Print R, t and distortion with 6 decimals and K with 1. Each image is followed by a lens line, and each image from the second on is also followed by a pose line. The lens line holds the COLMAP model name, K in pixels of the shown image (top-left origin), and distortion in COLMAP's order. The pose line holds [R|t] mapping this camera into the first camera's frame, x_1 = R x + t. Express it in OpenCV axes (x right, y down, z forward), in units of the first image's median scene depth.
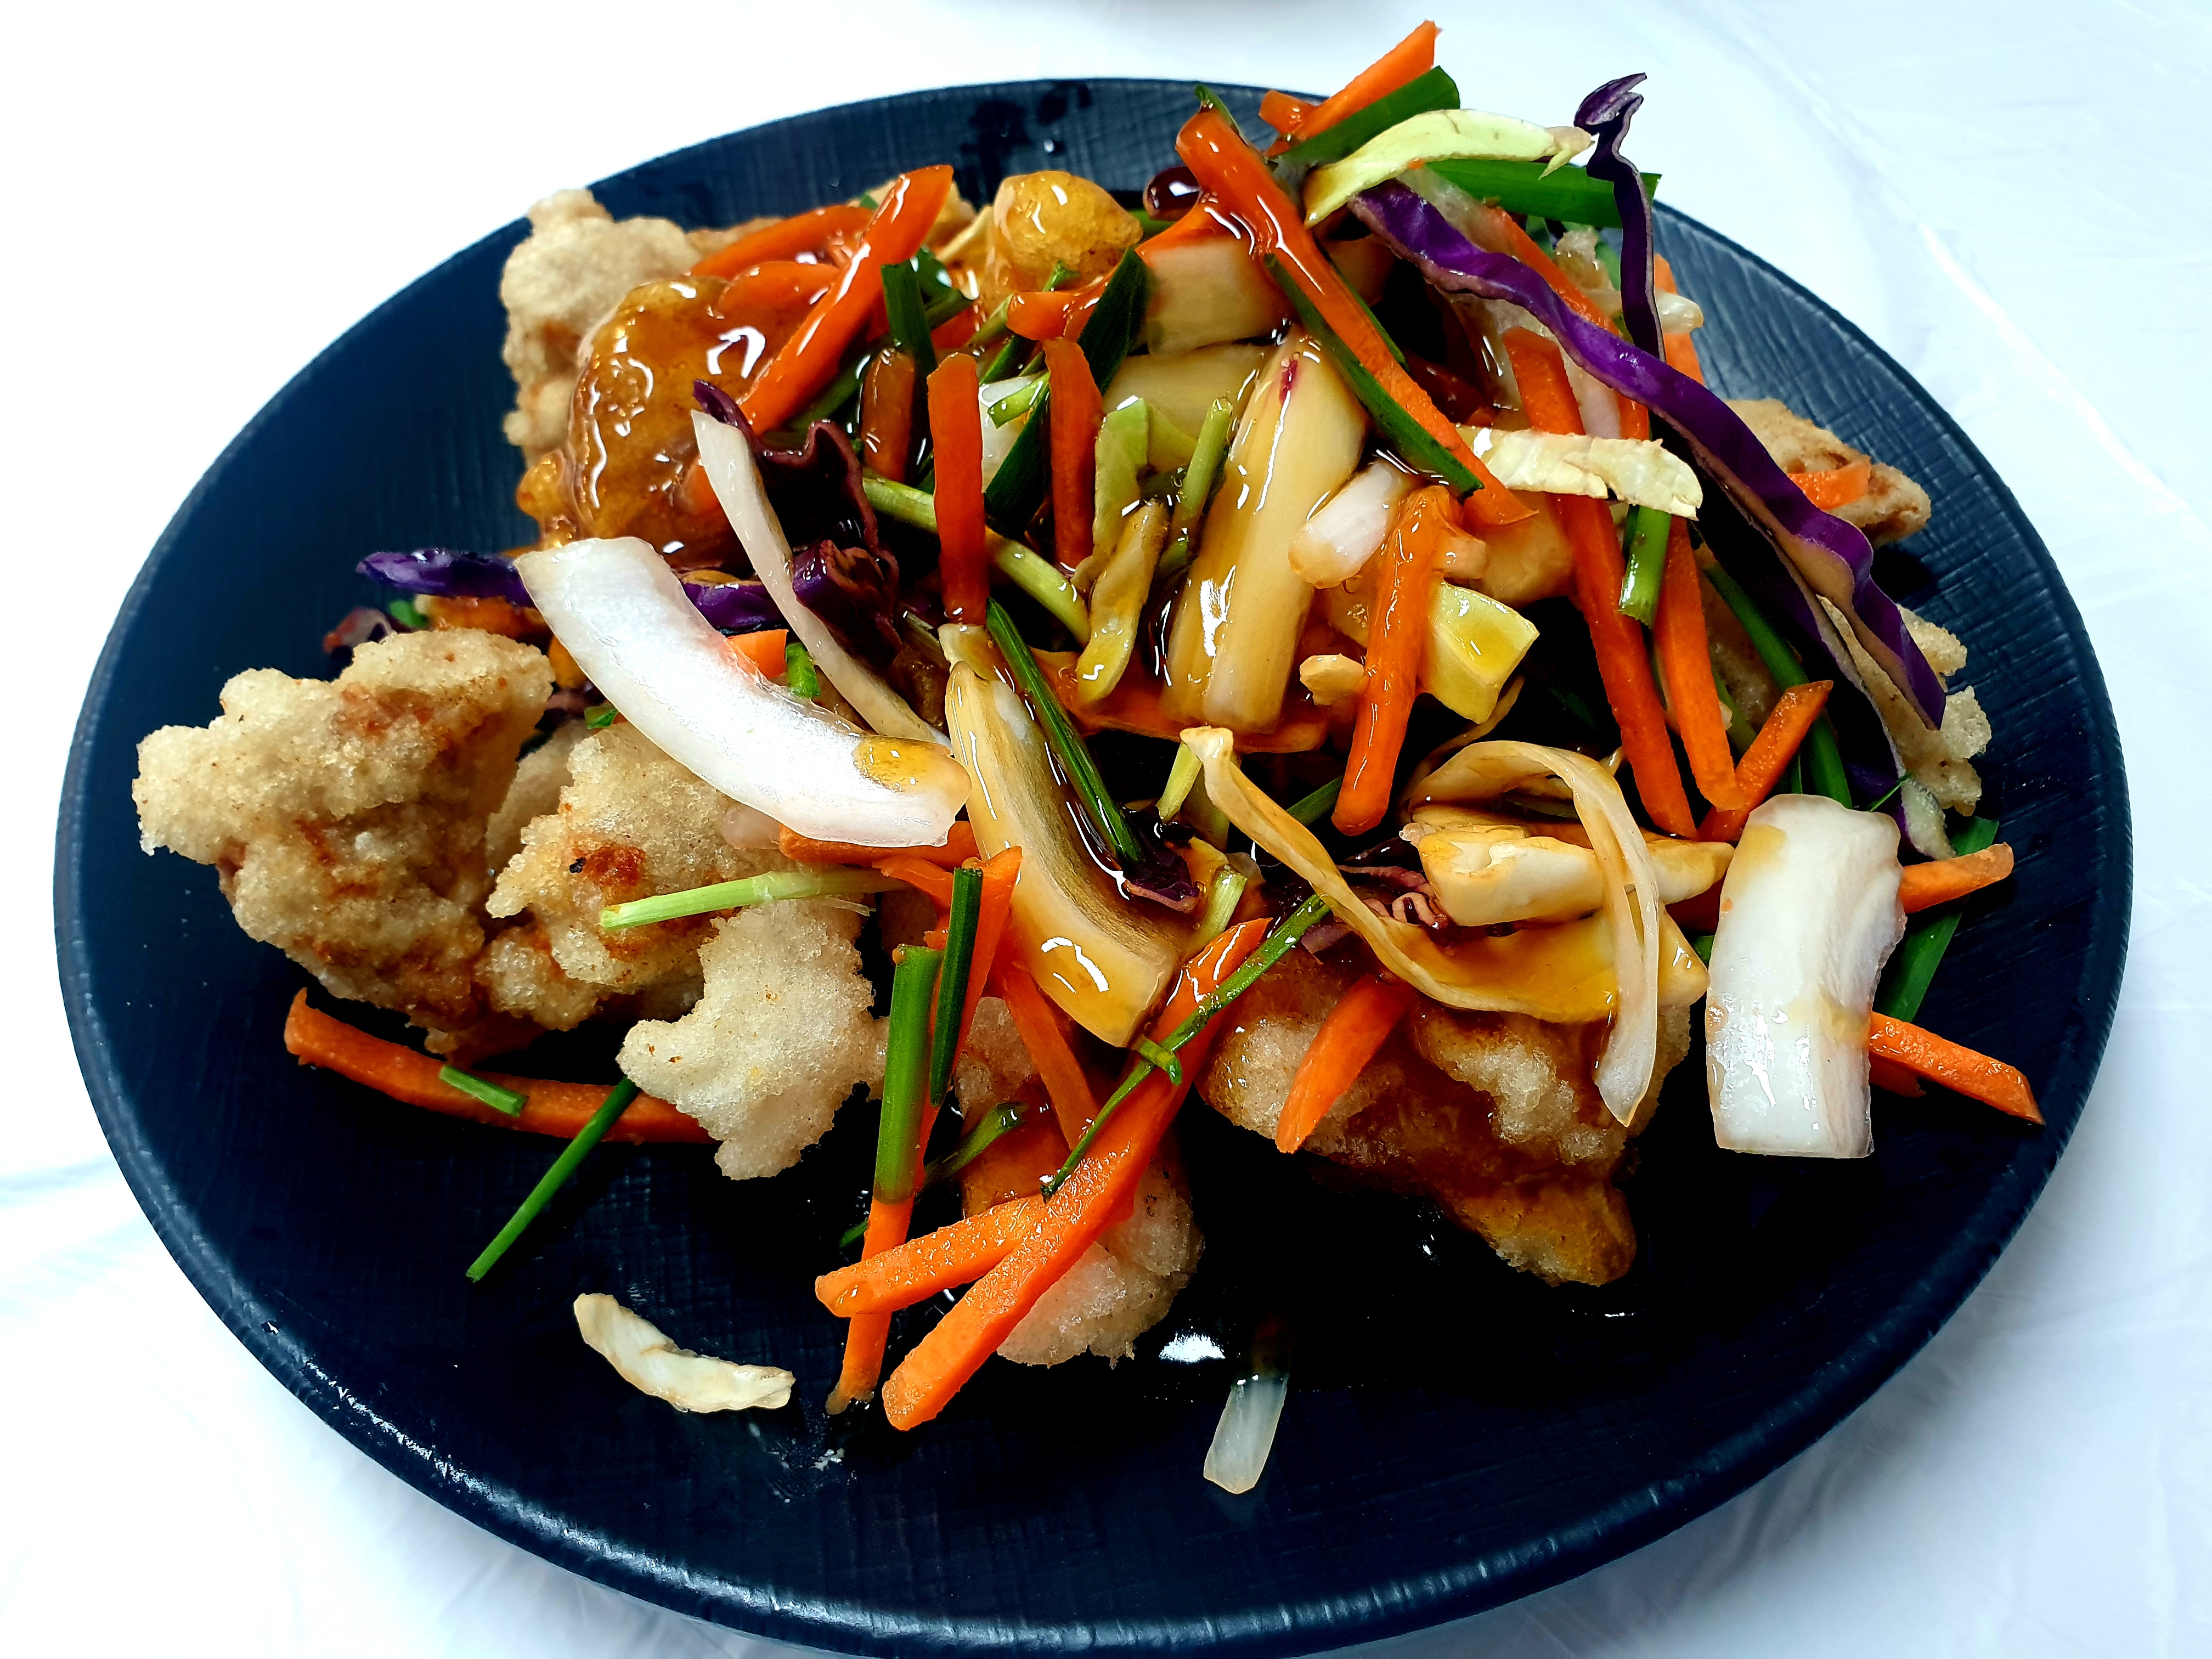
lens RADIAL K [[1773.9, 0, 1106.0], [0, 1773.9, 829.5], [0, 0, 1]] dist [-0.003908, -0.000659]
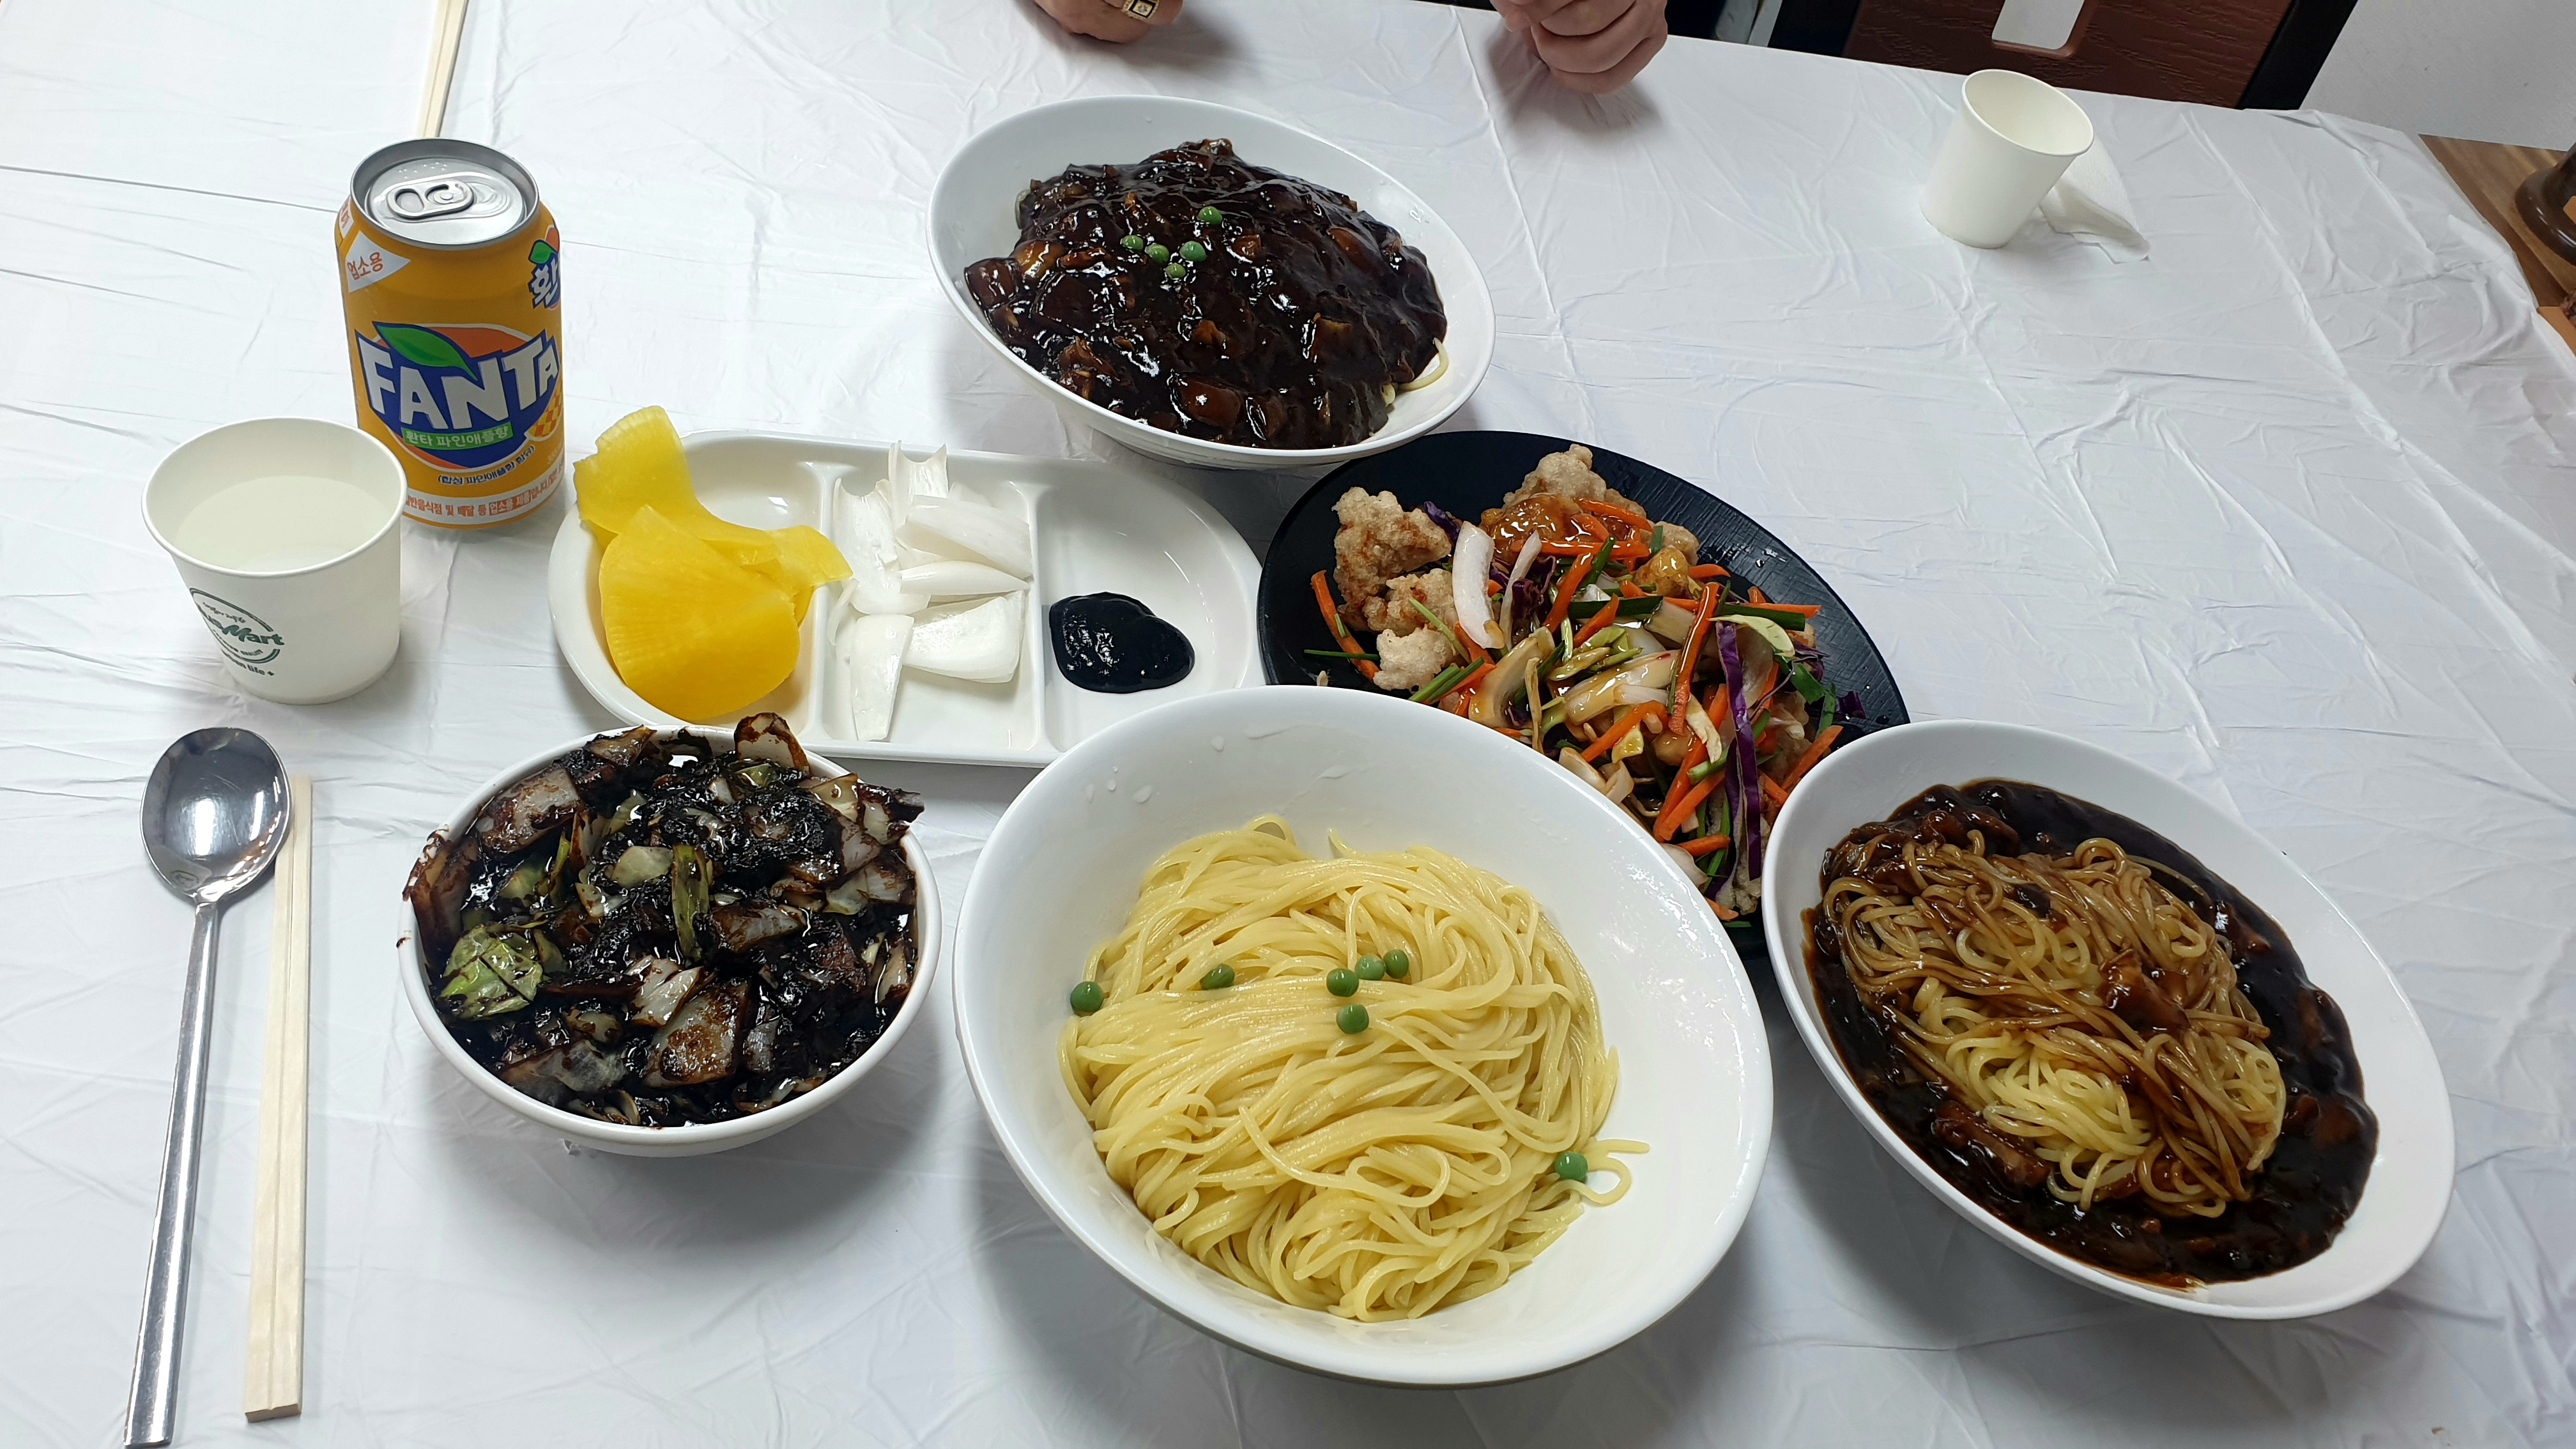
lens RADIAL K [[2045.2, 0, 1288.0], [0, 2045.2, 724.5], [0, 0, 1]] dist [0.084615, -0.002955]
pose [[0.627680, 0.696957, -0.346797, 1.074823], [-0.745691, 0.666205, -0.010783, 0.398850], [0.223522, 0.265372, 0.937878, -2.635685]]
